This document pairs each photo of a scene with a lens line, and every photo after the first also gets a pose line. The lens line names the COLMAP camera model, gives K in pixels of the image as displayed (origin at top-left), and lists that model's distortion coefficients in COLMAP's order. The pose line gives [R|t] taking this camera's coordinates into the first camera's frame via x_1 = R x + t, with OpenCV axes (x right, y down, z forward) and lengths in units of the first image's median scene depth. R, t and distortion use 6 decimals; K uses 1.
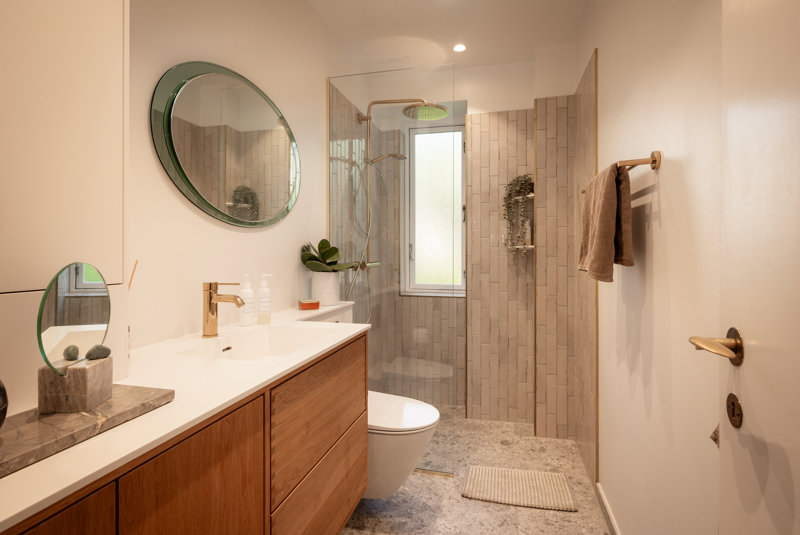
lens RADIAL K [[395.9, 0, 399.3], [0, 395.9, 260.7], [0, 0, 1]] dist [-0.001964, -0.000689]
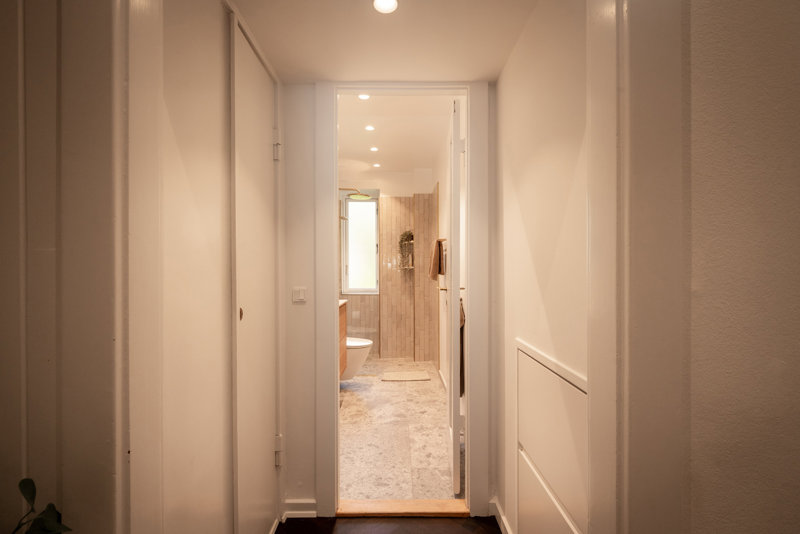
lens RADIAL K [[345.8, 0, 399.8], [0, 345.8, 271.7], [0, 0, 1]] dist [0.000012, 0.000000]
pose [[0.963721, 0.000885, 0.266910, -0.187652], [0.003284, 0.999879, -0.015174, 0.012652], [-0.266891, 0.015500, 0.963602, -0.646618]]
